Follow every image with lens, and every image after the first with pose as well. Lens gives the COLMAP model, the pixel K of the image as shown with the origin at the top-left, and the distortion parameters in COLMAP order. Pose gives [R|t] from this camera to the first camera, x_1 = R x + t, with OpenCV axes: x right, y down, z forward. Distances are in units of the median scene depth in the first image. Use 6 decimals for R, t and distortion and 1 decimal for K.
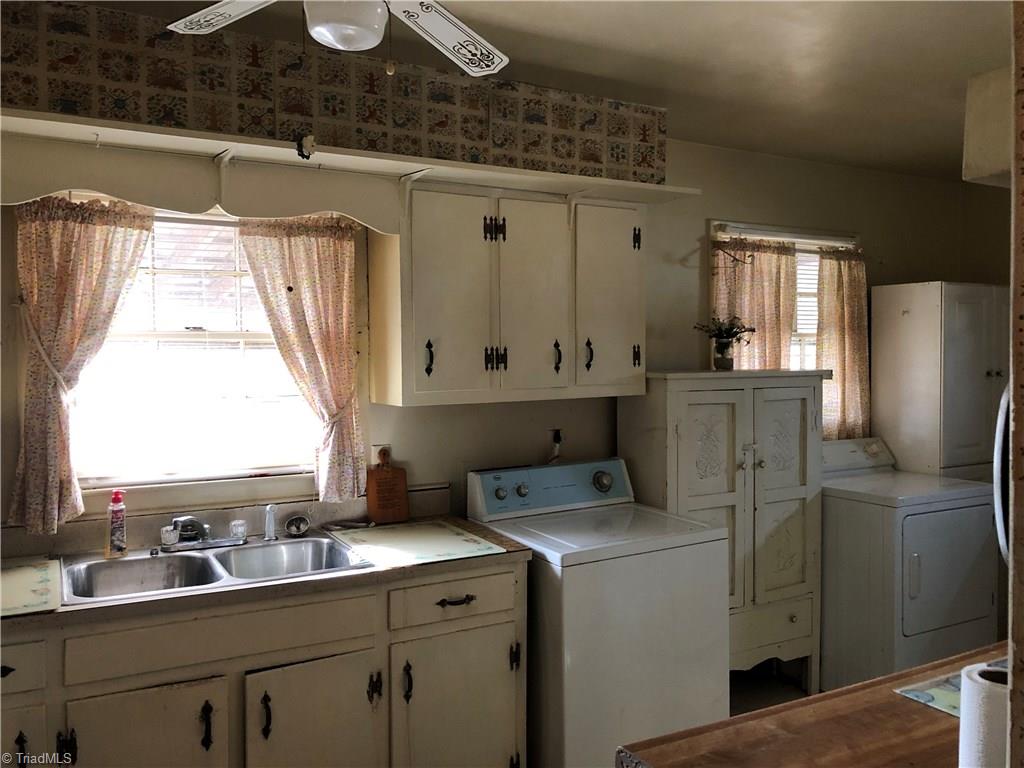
lens RADIAL K [[819.9, 0, 512.0], [0, 819.9, 384.0], [0, 0, 1]] dist [0.030517, 0.003233]
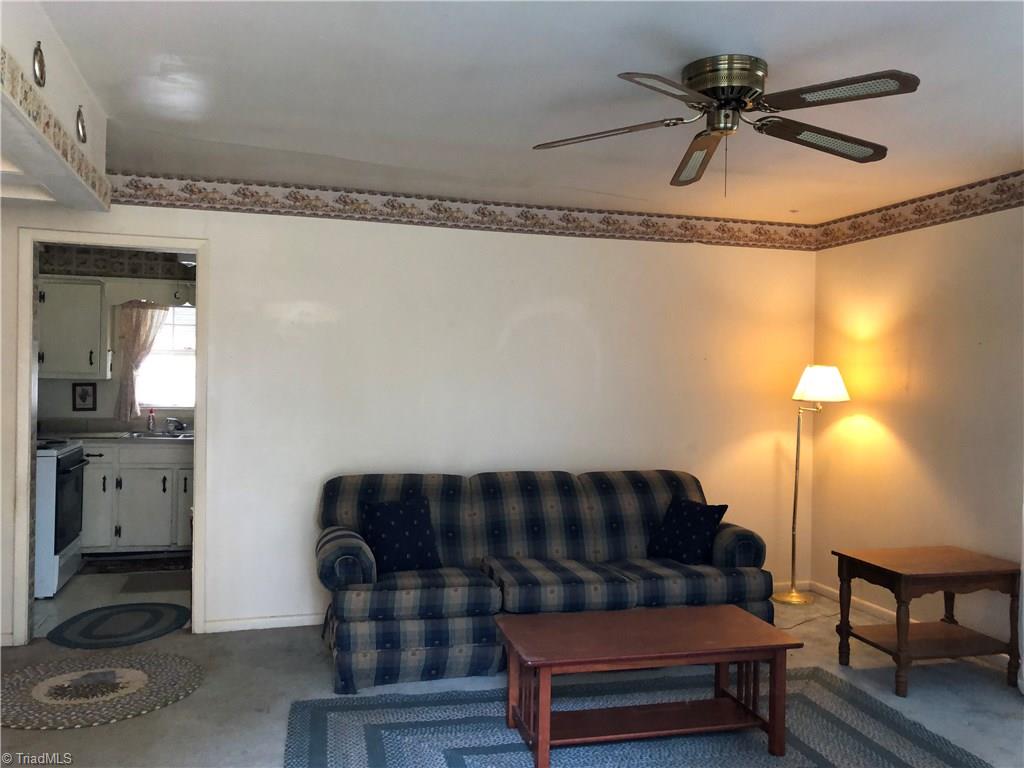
lens RADIAL K [[850.1, 0, 513.5], [0, 850.1, 379.1], [0, 0, 1]] dist [0.022408, 0.001734]
pose [[0.971665, 0.022532, -0.235287, 1.318493], [-0.028004, 0.999409, -0.019941, 0.057299], [0.234698, 0.025965, 0.971721, -1.421991]]
